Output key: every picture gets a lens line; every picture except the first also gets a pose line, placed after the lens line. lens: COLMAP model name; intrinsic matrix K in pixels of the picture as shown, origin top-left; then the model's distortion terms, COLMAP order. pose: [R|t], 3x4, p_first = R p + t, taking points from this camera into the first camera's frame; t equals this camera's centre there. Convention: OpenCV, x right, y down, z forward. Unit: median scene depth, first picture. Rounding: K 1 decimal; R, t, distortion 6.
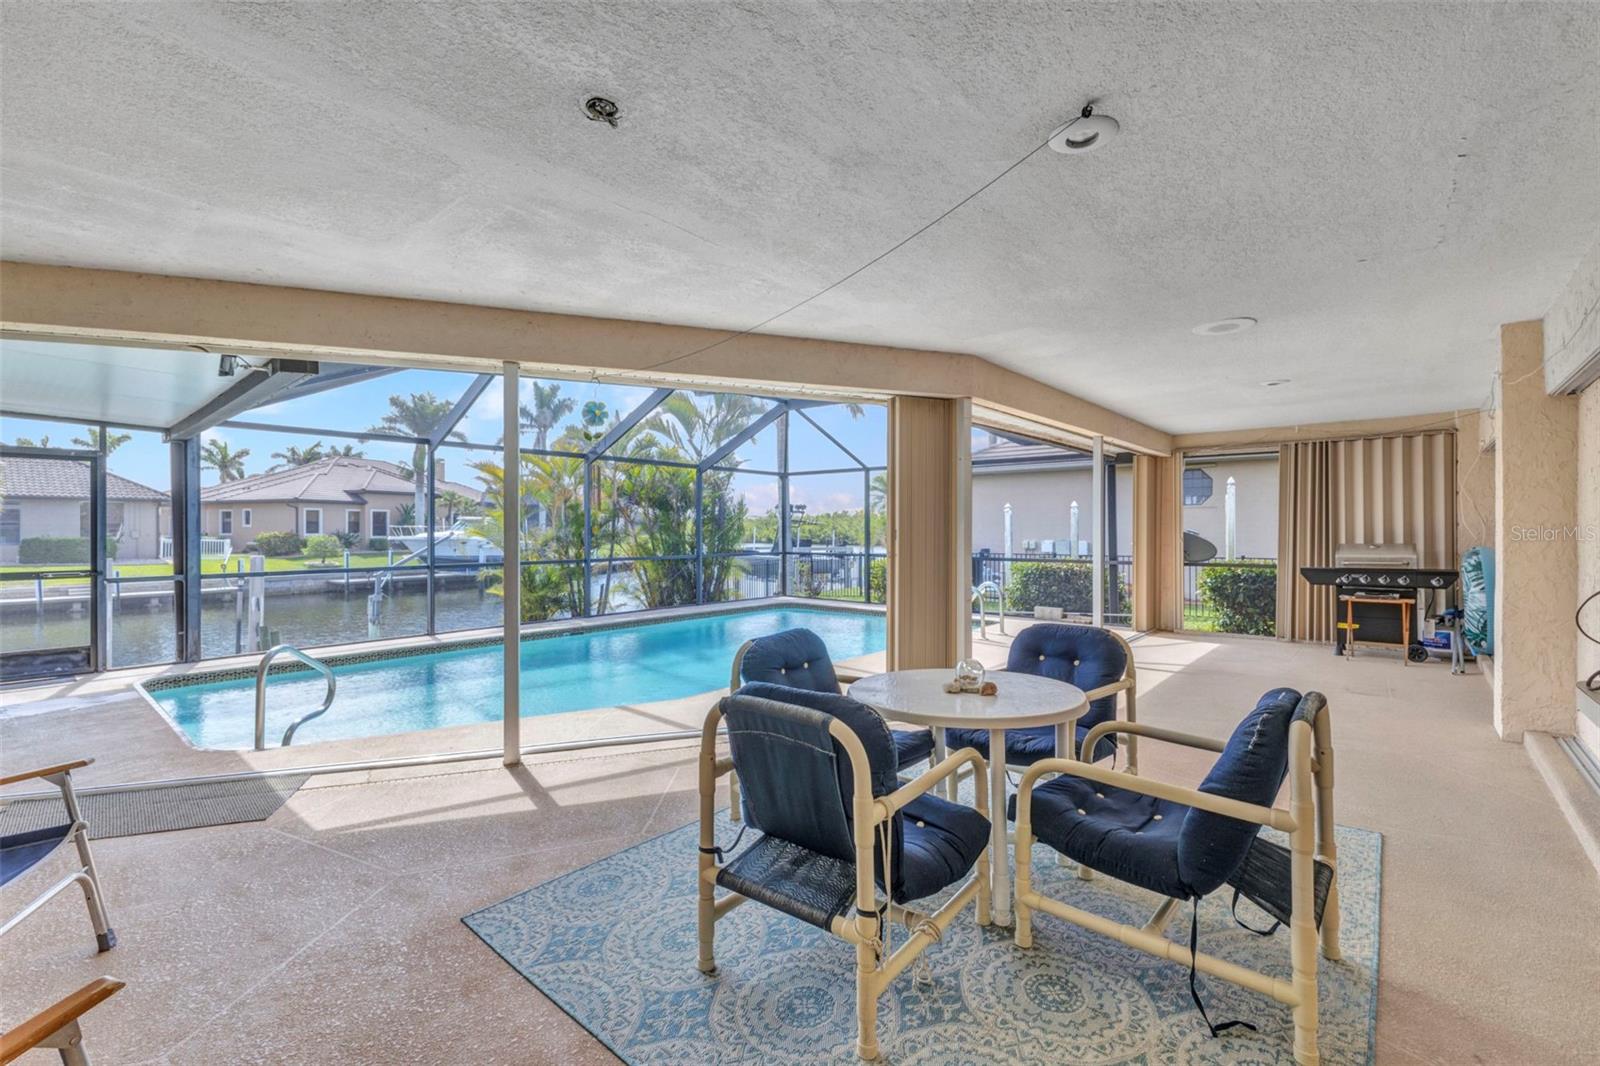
lens RADIAL K [[685.6, 0, 815.9], [0, 685.6, 534.1], [0, 0, 1]] dist [0.005028, -0.001691]
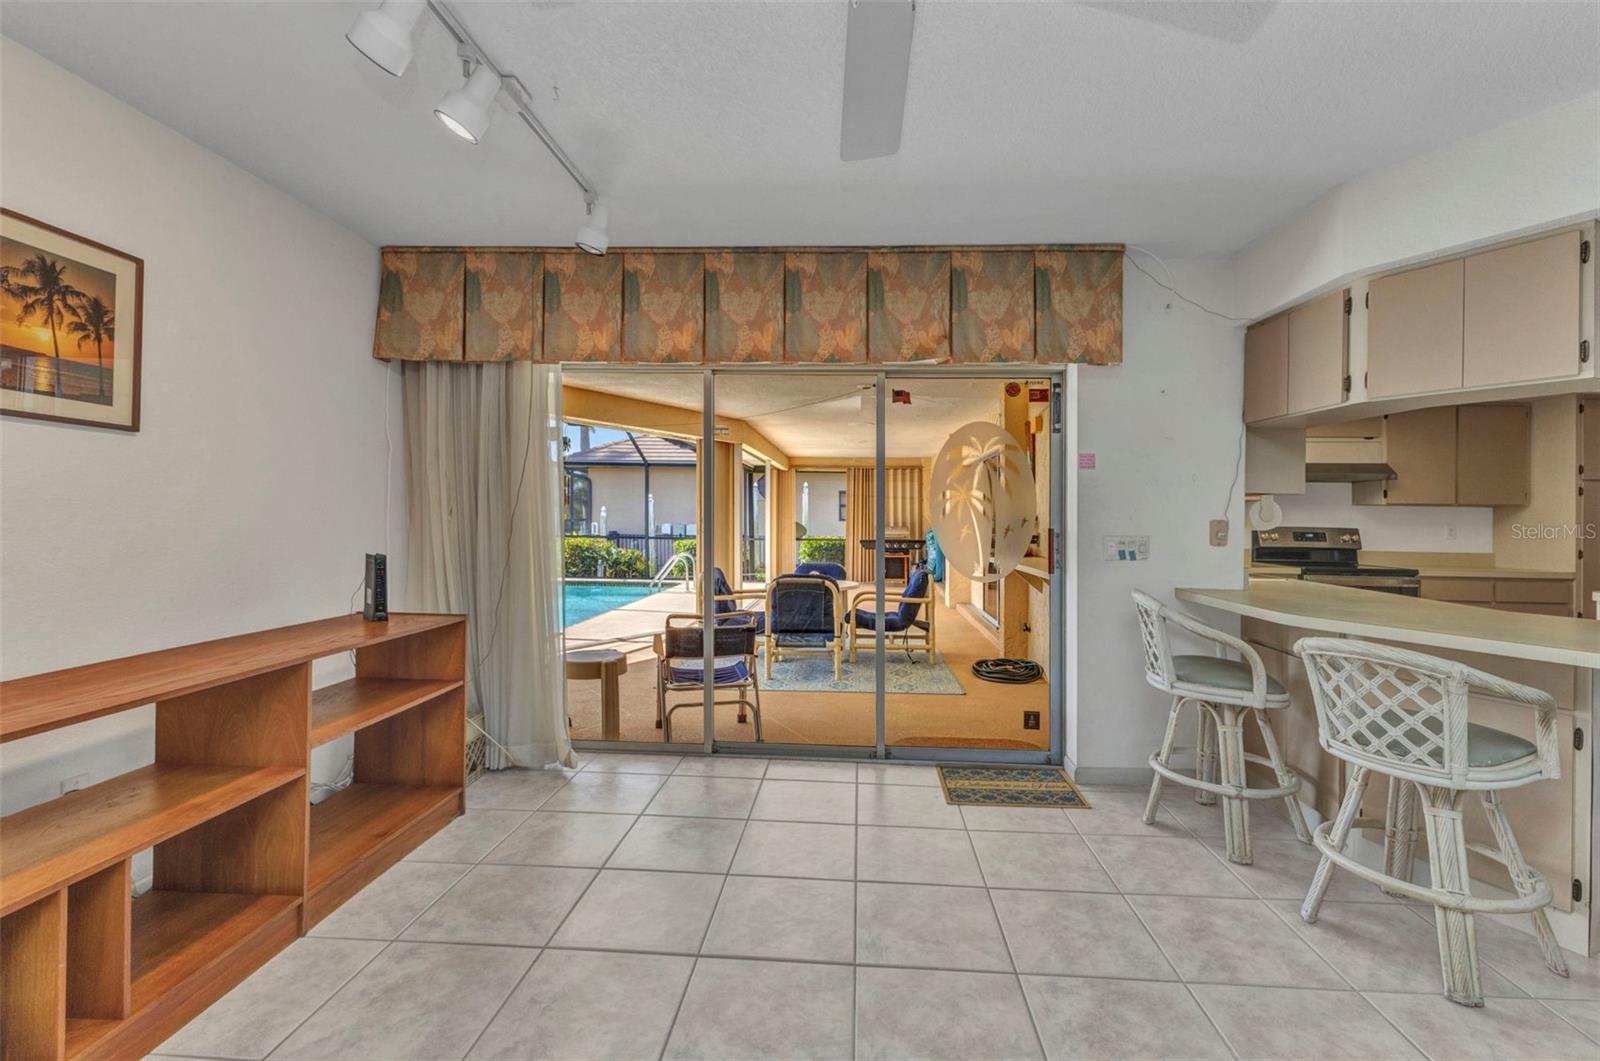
lens RADIAL K [[685.6, 0, 807.6], [0, 685.6, 515.9], [0, 0, 1]] dist [0.005028, -0.001691]
pose [[0.807941, 0.009558, 0.589185, -0.451511], [-0.007541, 0.999954, -0.005881, -0.001010], [-0.589215, 0.000308, 0.807976, -0.353482]]
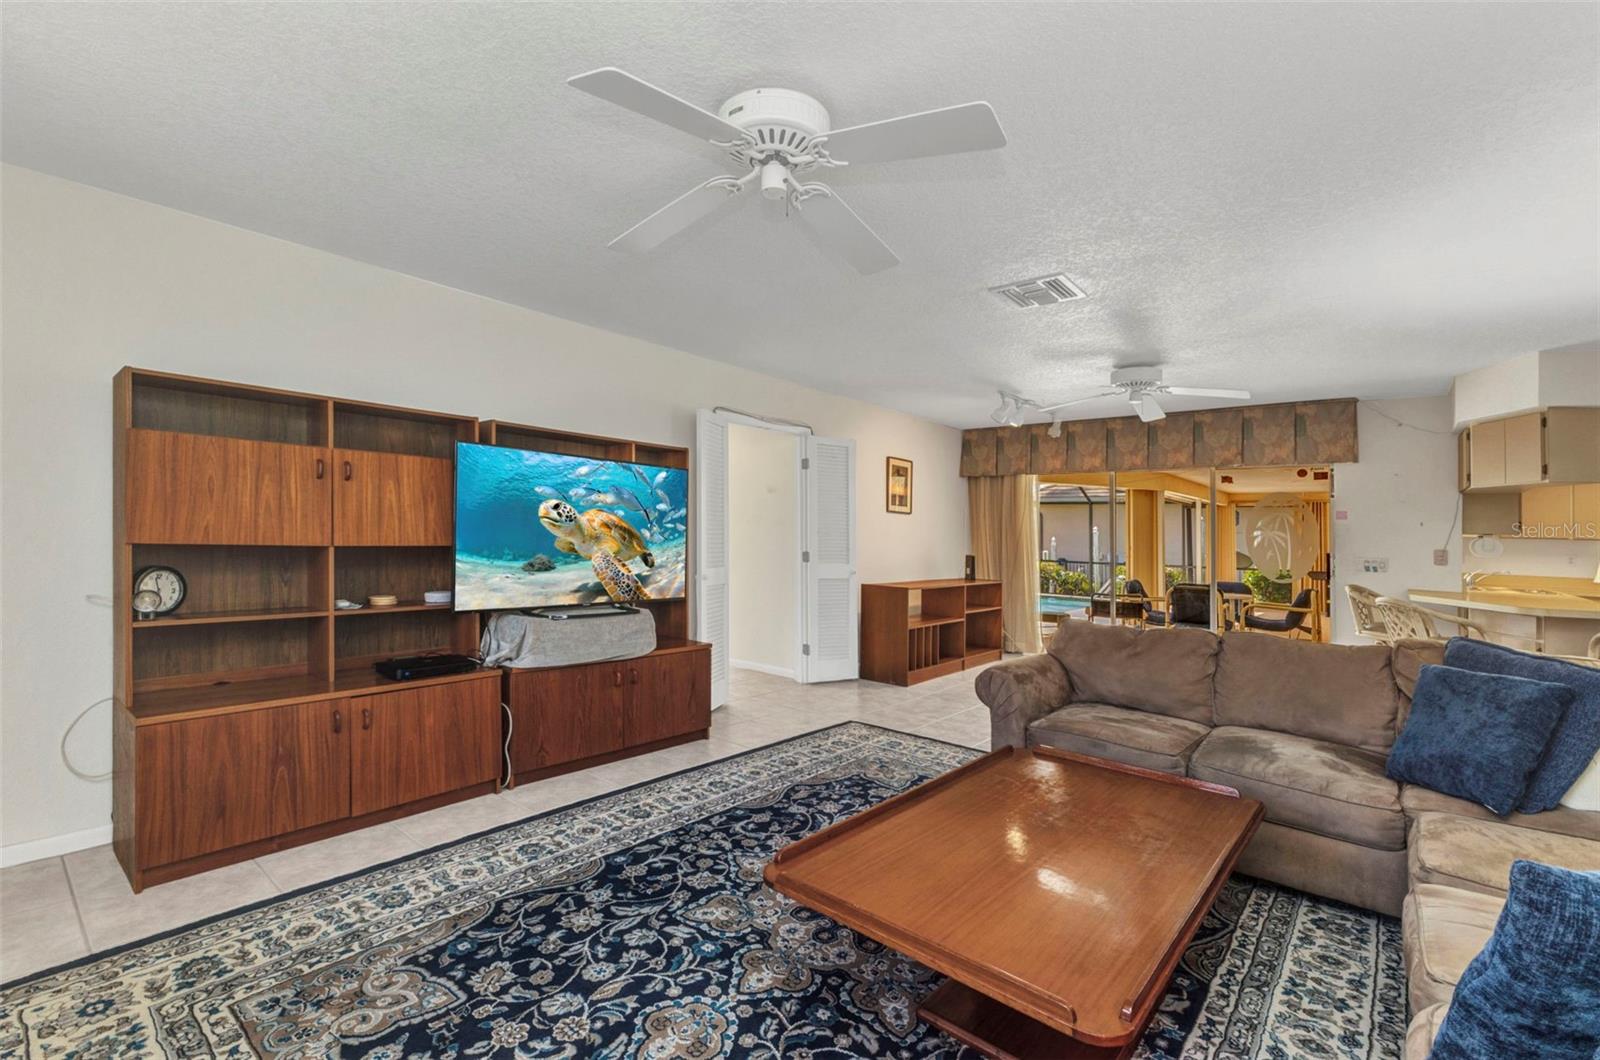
lens RADIAL K [[685.6, 0, 780.8], [0, 685.6, 508.6], [0, 0, 1]] dist [0.005028, -0.001691]
pose [[0.999171, 0.022626, -0.033842, -0.655704], [-0.024268, 0.998509, -0.048900, 0.006167], [0.032685, 0.049681, 0.998230, -0.895423]]
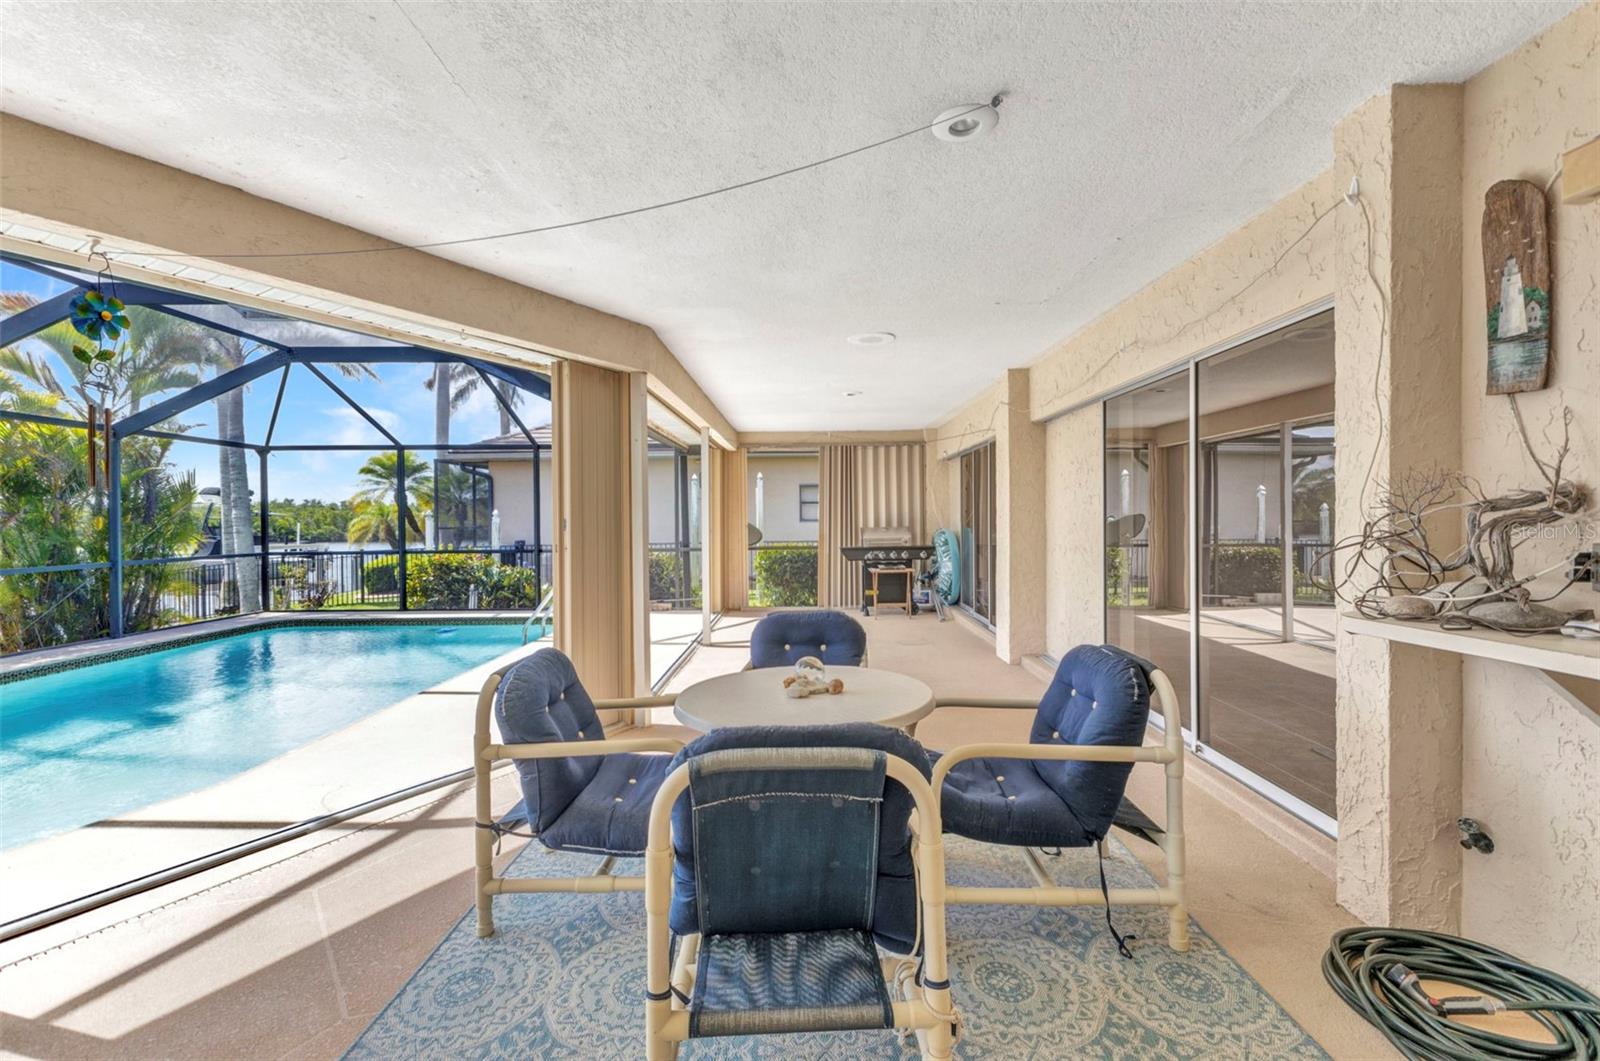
lens RADIAL K [[685.6, 0, 797.1], [0, 685.6, 524.4], [0, 0, 1]] dist [0.005028, -0.001691]
pose [[0.773171, -0.014193, 0.634039, -0.130568], [0.014262, 0.999886, 0.004991, 0.000104], [-0.634037, 0.005183, 0.773285, 0.109545]]
